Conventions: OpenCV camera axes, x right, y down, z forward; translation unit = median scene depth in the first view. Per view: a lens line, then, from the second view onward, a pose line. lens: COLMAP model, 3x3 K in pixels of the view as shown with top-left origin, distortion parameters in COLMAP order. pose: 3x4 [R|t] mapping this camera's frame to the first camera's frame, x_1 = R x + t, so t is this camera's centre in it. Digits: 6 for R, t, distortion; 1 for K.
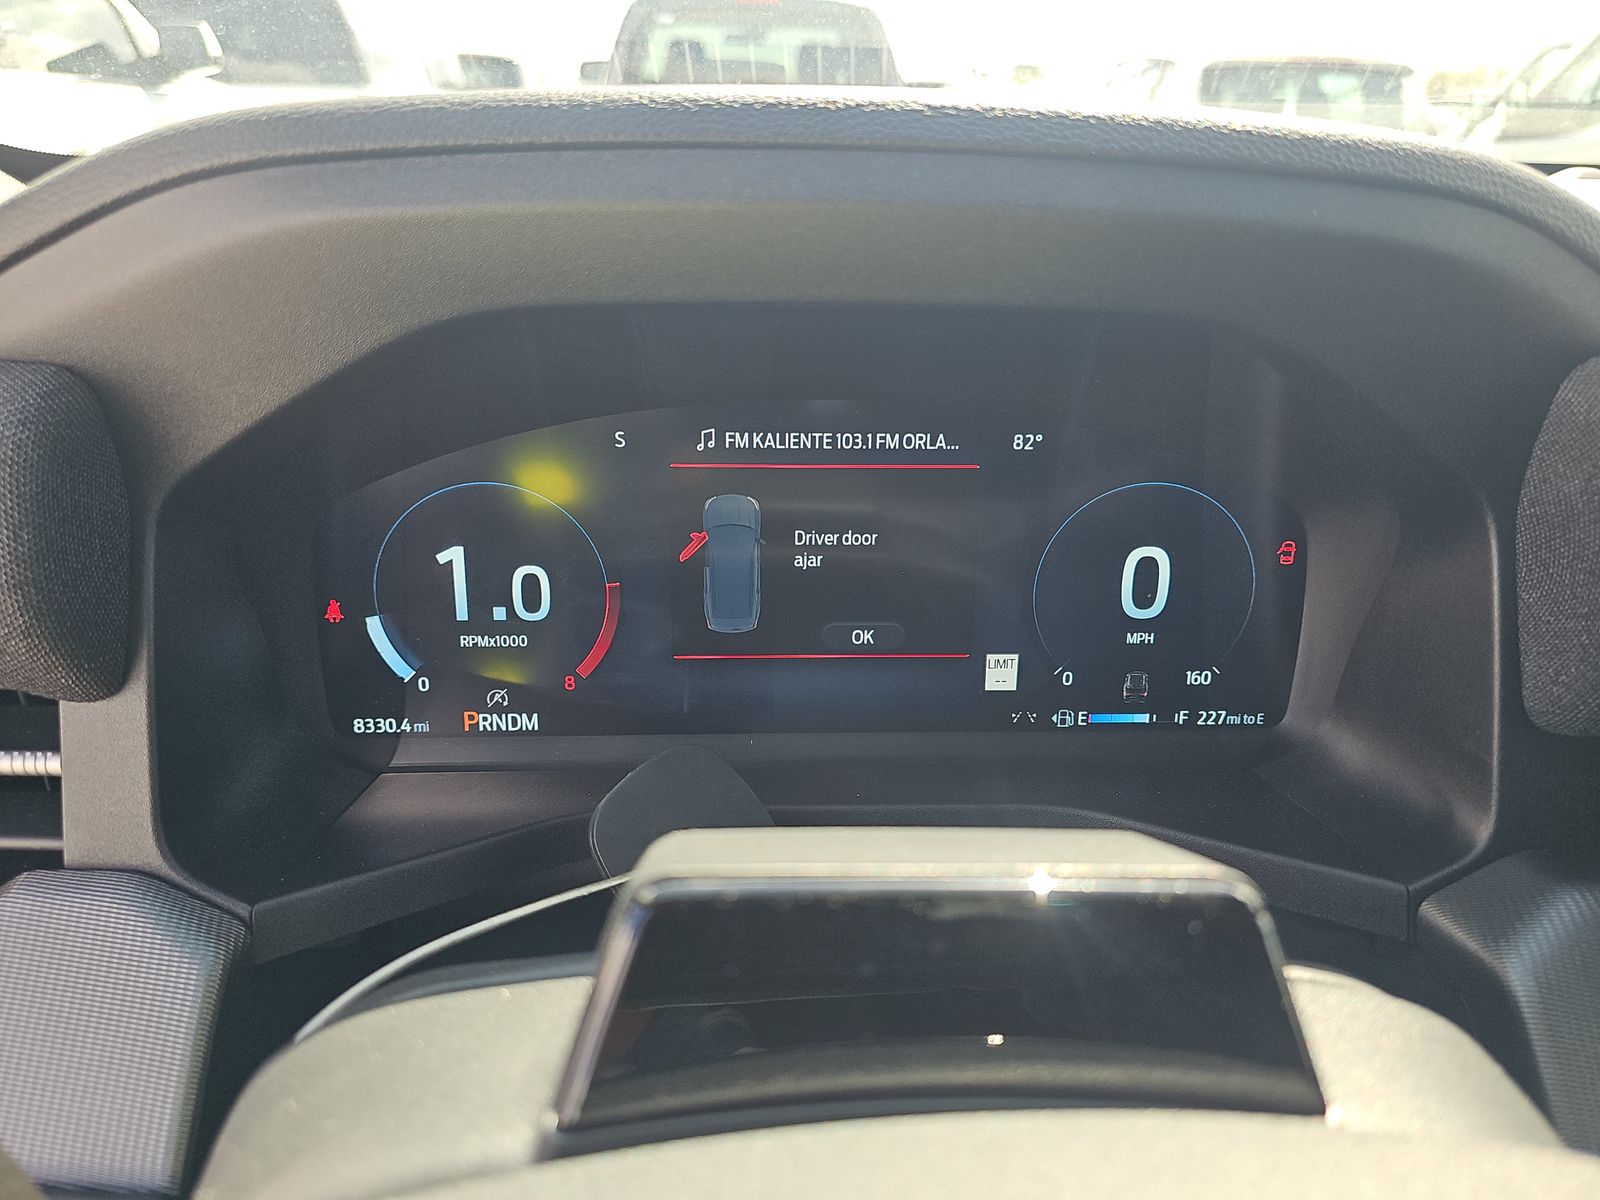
lens RADIAL K [[1079.9, 0, 800.3], [0, 1079.9, 584.3], [0, 0, 1]] dist [0.021386, -0.018680]
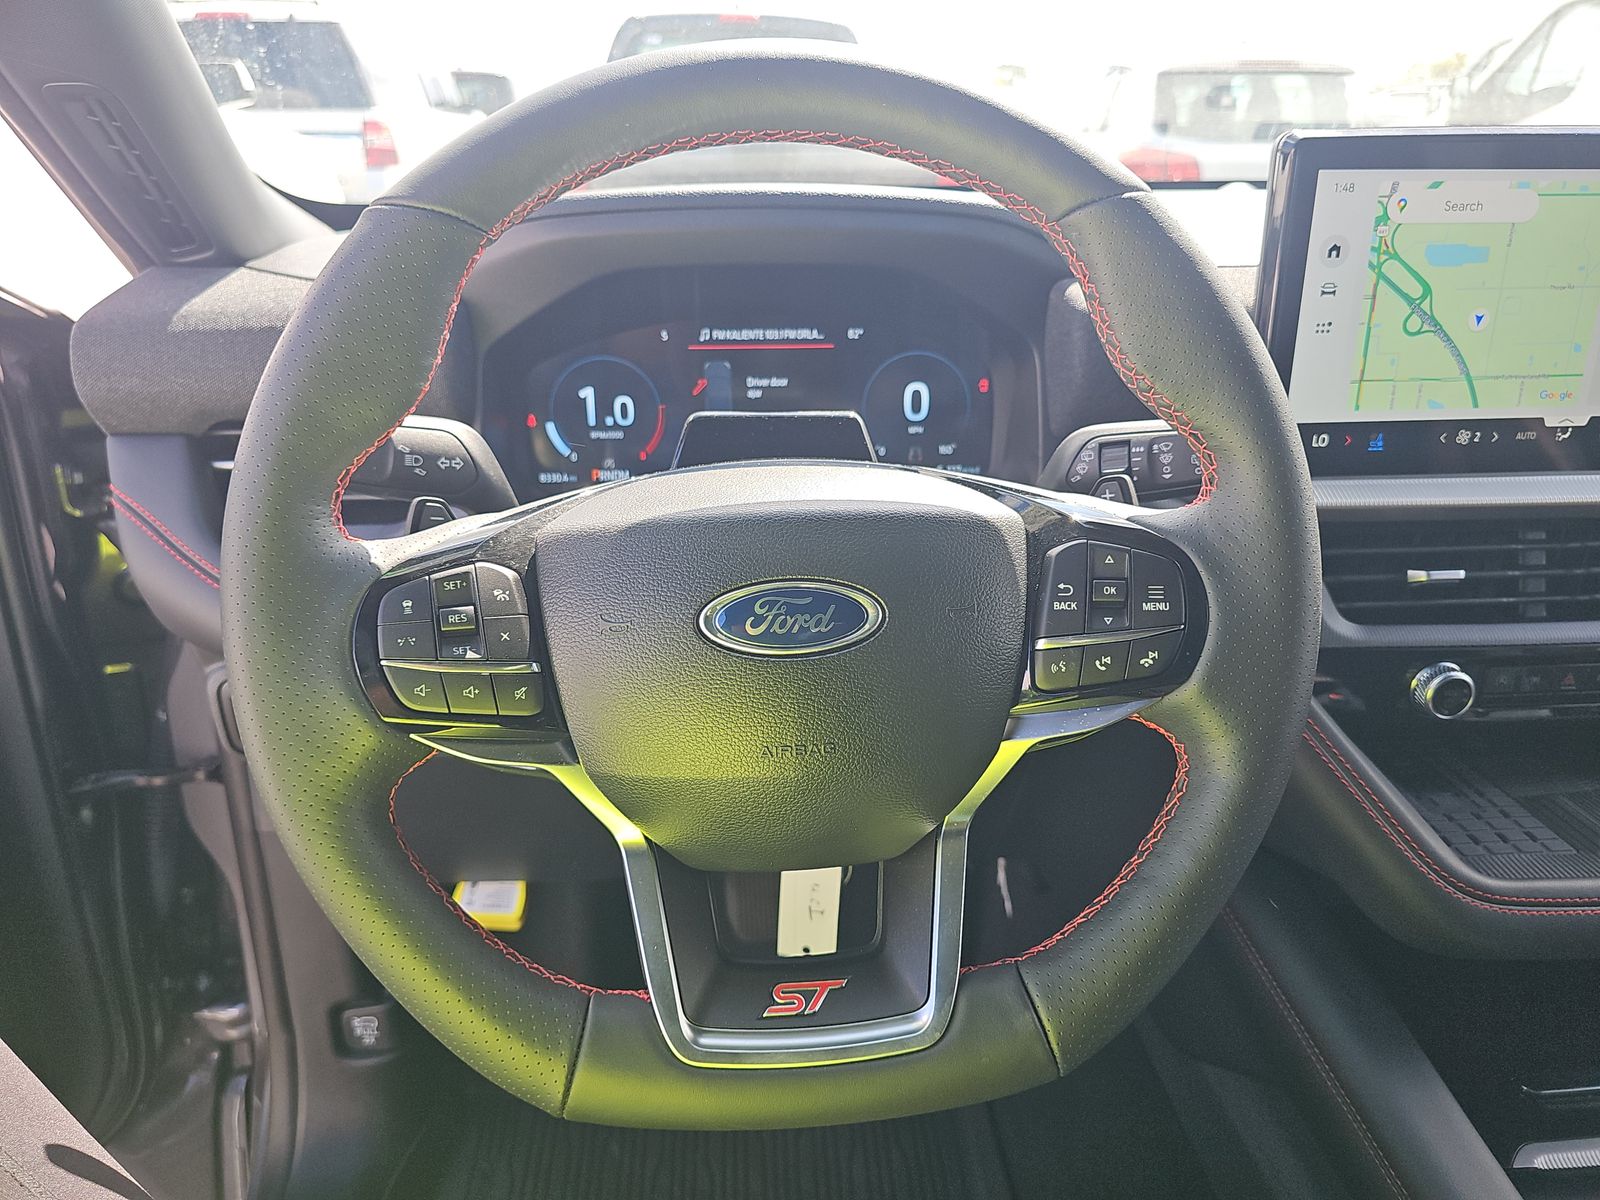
lens RADIAL K [[1079.9, 0, 797.9], [0, 1079.9, 597.1], [0, 0, 1]] dist [0.021386, -0.018680]
pose [[0.999687, -0.025009, 0.000863, 0.080553], [0.025001, 0.999655, 0.008023, 0.363158], [-0.001063, -0.007999, 0.999967, -1.120533]]
